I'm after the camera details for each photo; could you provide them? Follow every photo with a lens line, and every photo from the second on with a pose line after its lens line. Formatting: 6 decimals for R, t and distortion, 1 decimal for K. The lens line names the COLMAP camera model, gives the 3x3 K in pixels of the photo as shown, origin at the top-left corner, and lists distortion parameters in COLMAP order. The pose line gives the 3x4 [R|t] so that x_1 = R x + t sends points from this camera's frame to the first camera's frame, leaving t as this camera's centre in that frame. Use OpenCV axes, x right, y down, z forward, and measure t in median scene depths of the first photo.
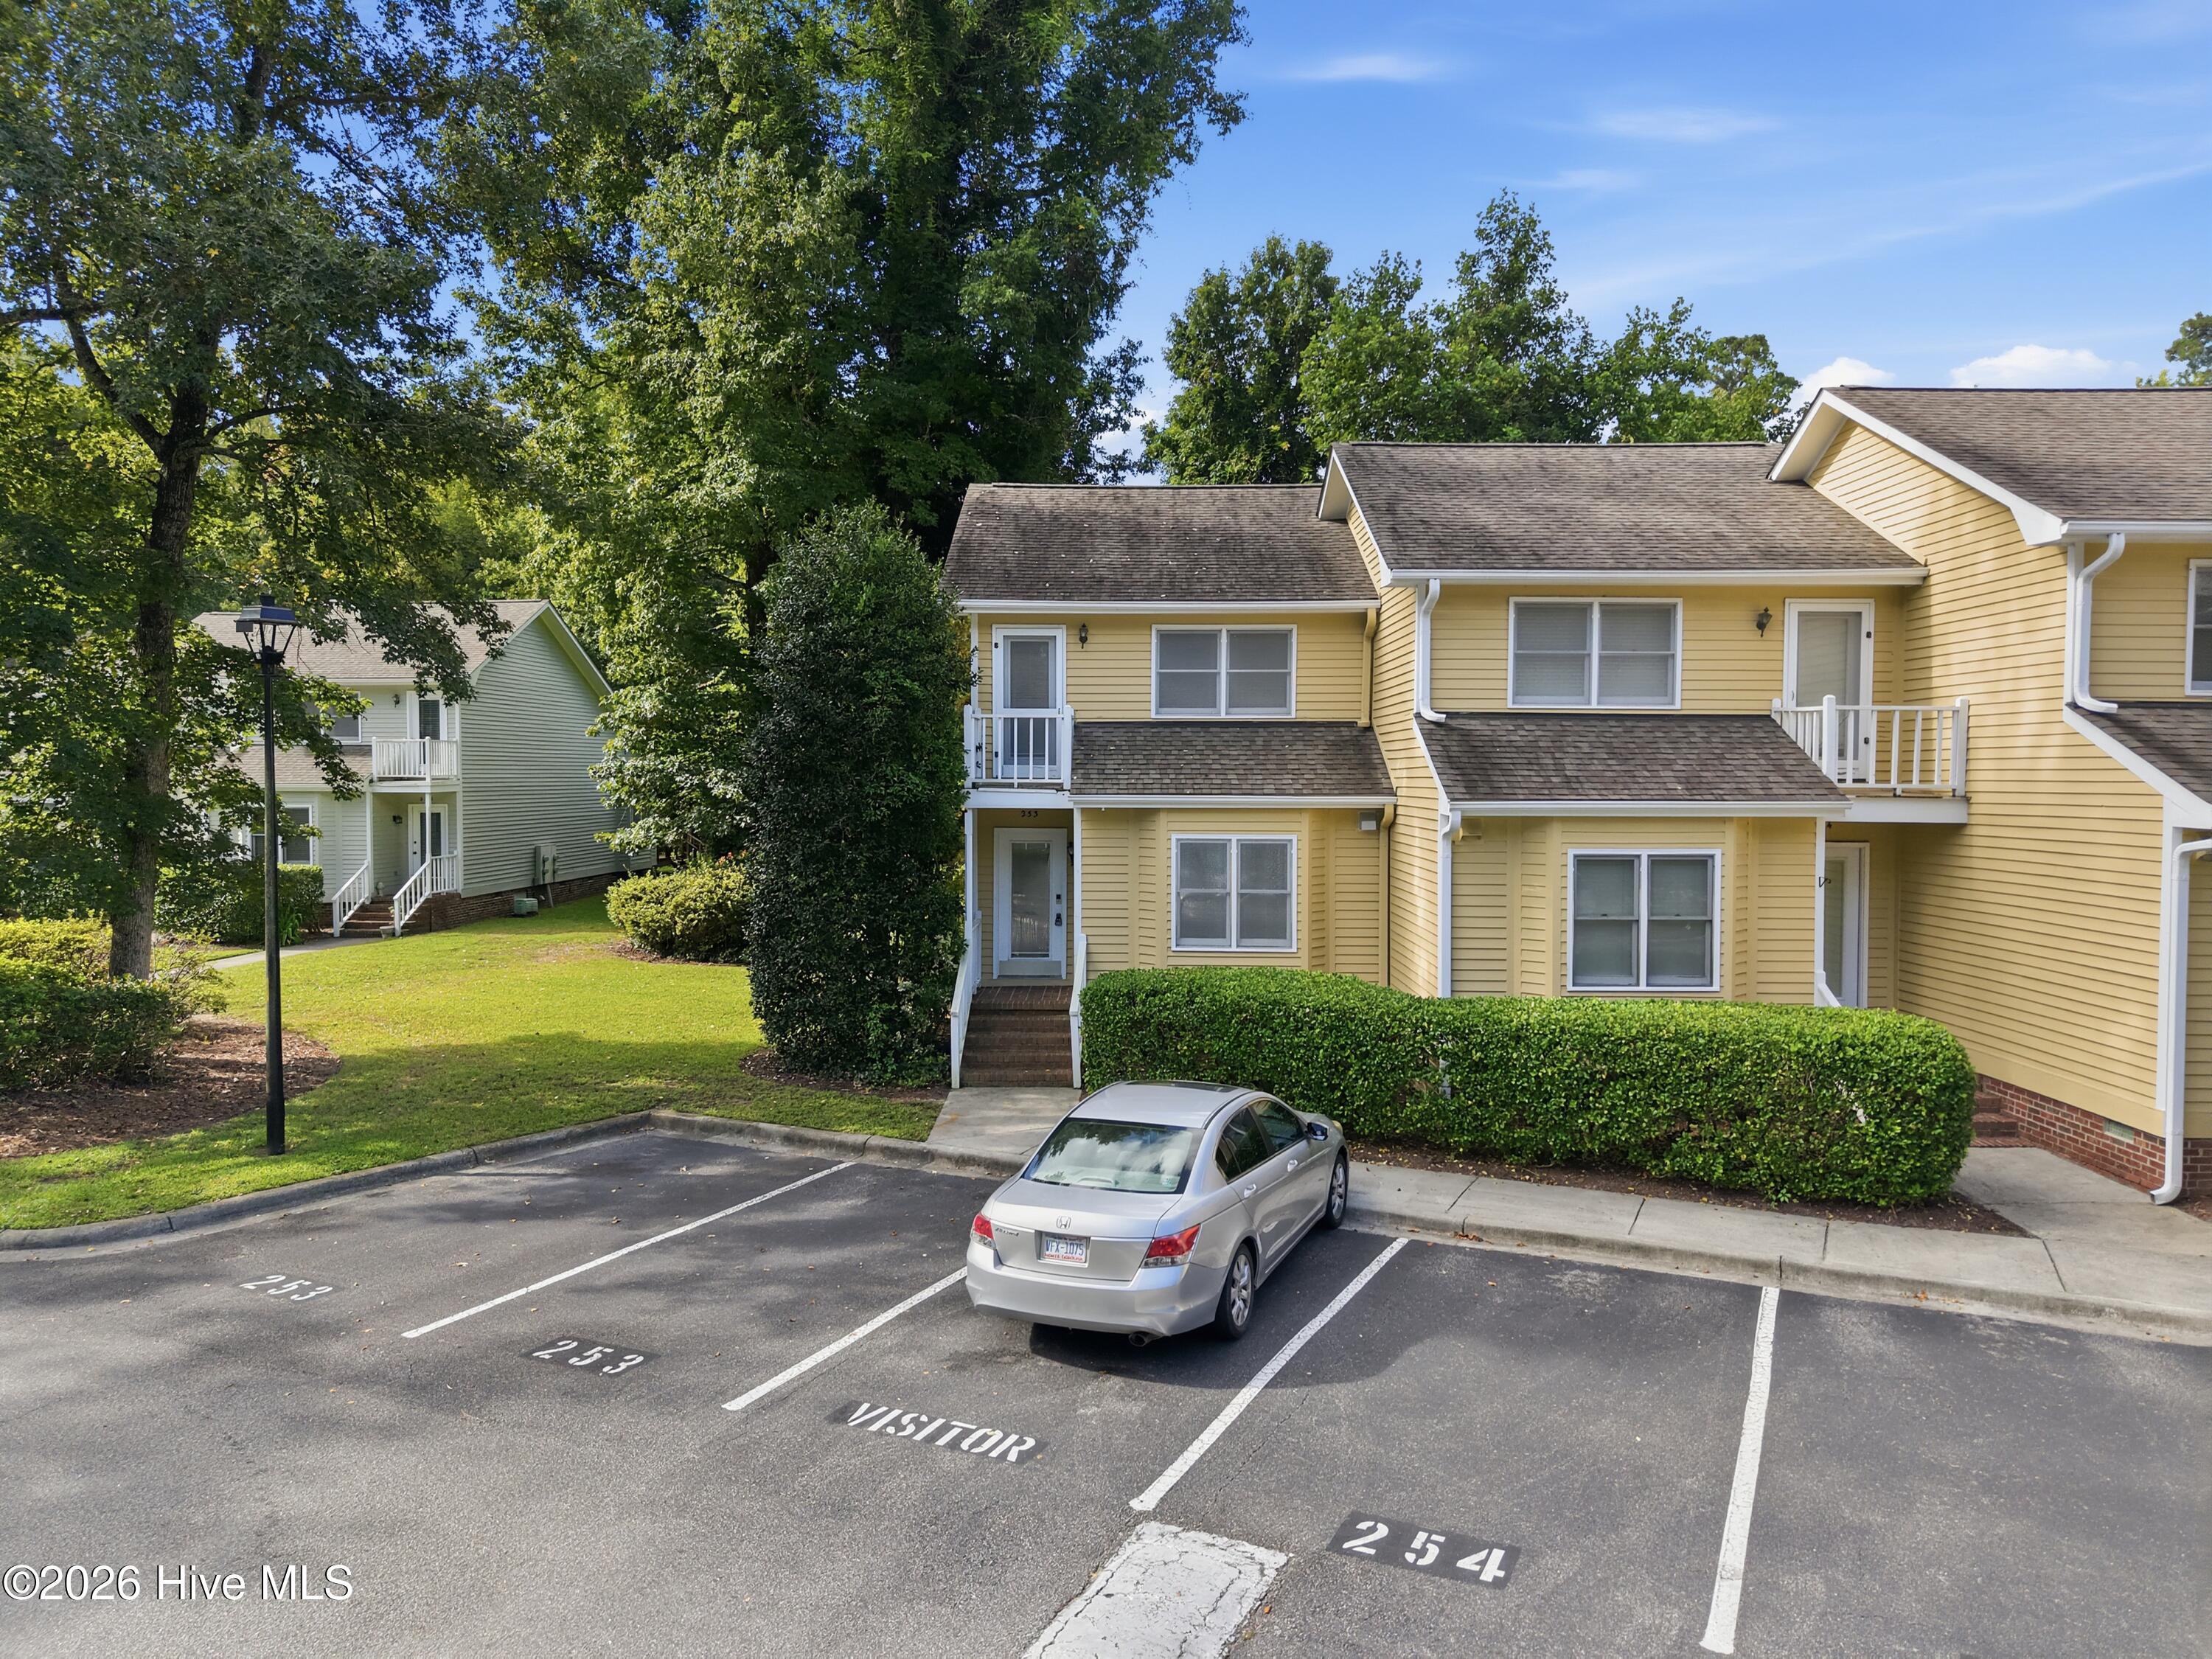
lens RADIAL K [[1467.3, 0, 1106.0], [0, 1467.3, 829.5], [0, 0, 1]] dist [0.005913, 0.002055]
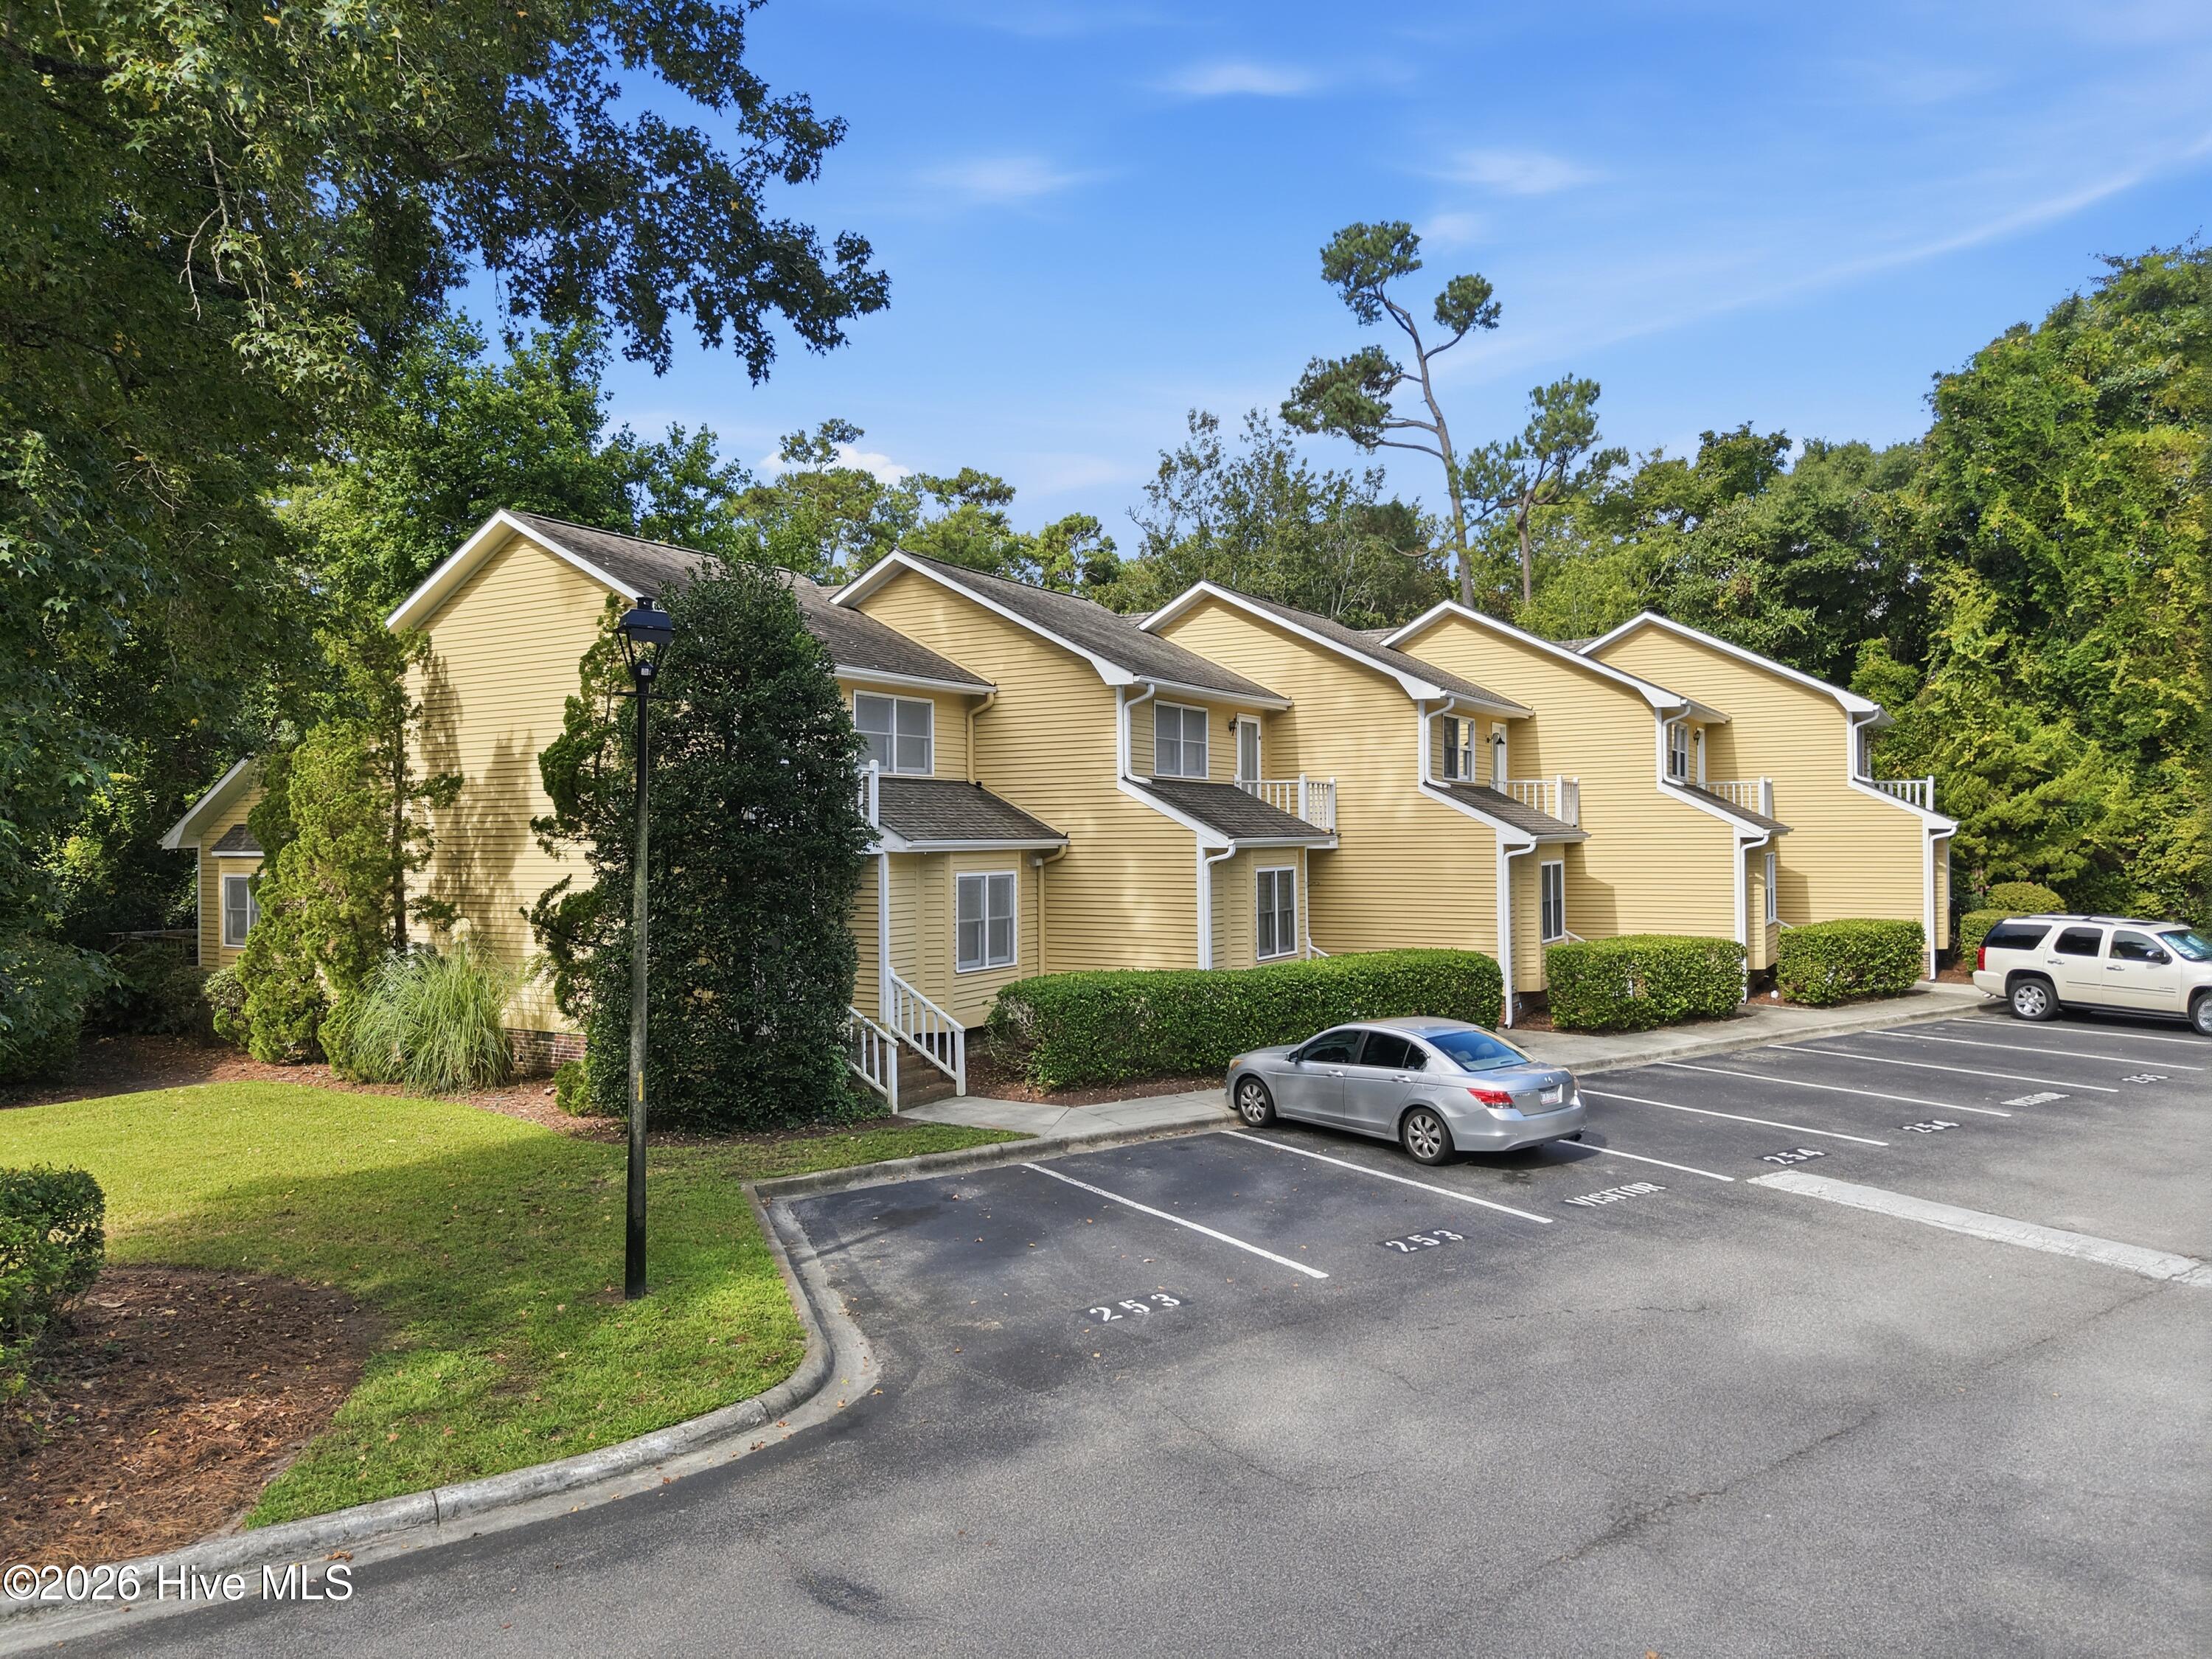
lens RADIAL K [[1467.3, 0, 1106.0], [0, 1467.3, 829.5], [0, 0, 1]] dist [0.005913, 0.002055]
pose [[0.495419, -0.004232, 0.868644, -1.098862], [0.043911, 0.998832, -0.020178, -0.003390], [-0.867544, 0.048140, 0.495026, 0.367724]]
